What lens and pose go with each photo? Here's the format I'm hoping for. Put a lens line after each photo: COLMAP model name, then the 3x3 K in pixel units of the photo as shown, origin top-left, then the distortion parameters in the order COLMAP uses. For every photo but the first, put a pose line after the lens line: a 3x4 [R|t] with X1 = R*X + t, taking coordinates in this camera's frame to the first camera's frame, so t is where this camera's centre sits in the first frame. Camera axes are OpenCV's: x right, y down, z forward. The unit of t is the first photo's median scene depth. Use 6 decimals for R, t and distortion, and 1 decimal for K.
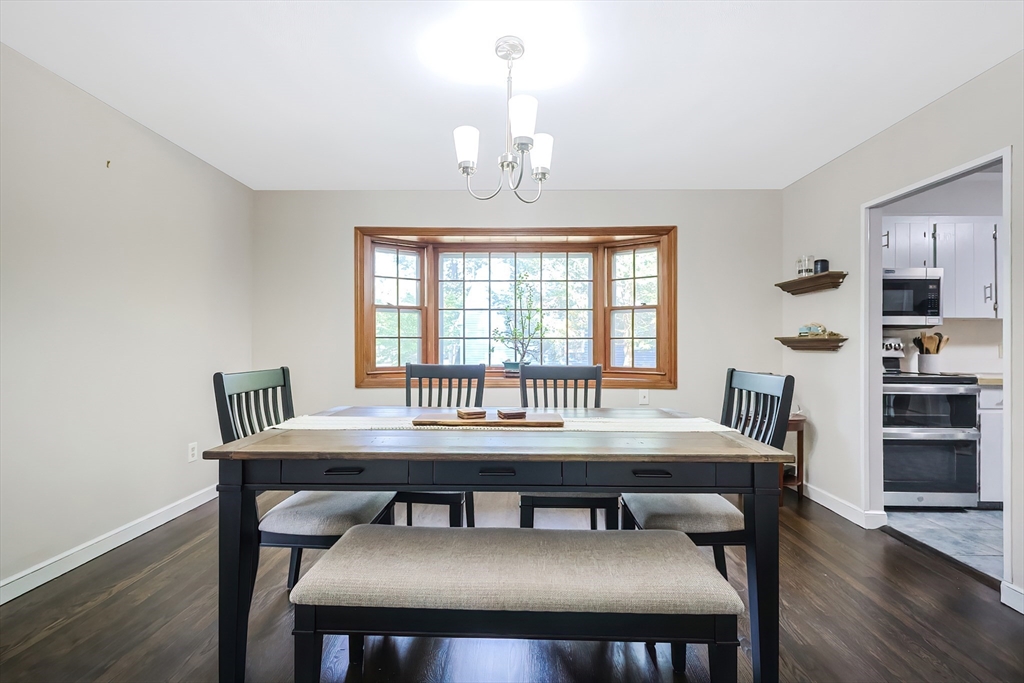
lens RADIAL K [[436.1, 0, 509.5], [0, 436.1, 342.9], [0, 0, 1]] dist [0.001848, 0.000571]
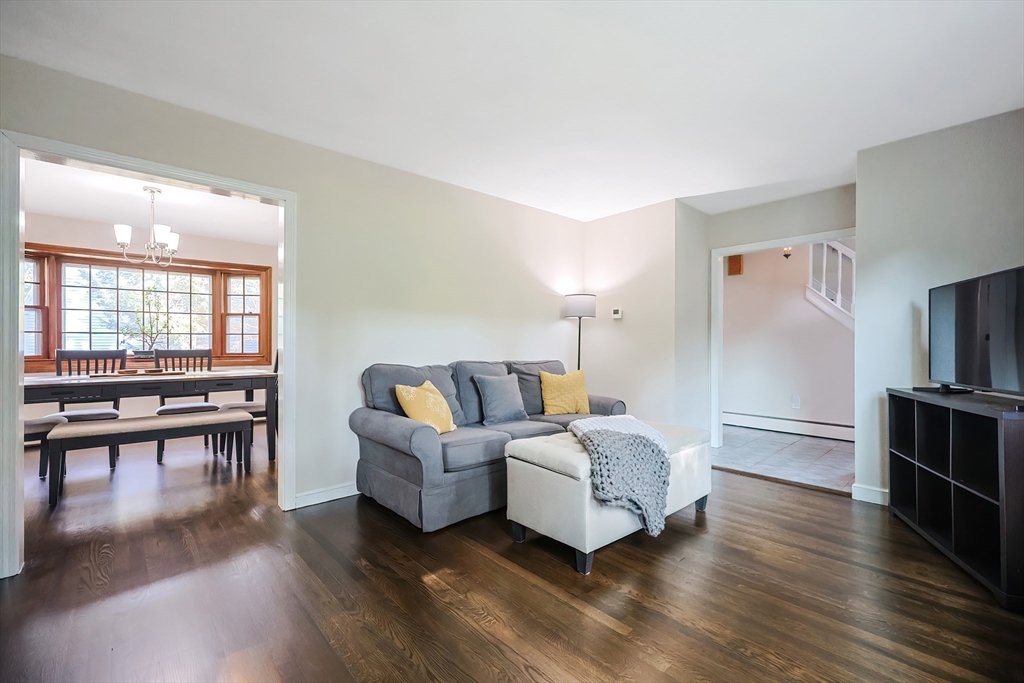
lens RADIAL K [[436.1, 0, 507.6], [0, 436.1, 338.8], [0, 0, 1]] dist [0.001848, 0.000571]
pose [[0.732749, 0.001751, 0.680497, -0.082217], [-0.003247, 0.999994, 0.000923, 0.001804], [-0.680491, -0.002886, 0.732750, -0.776431]]
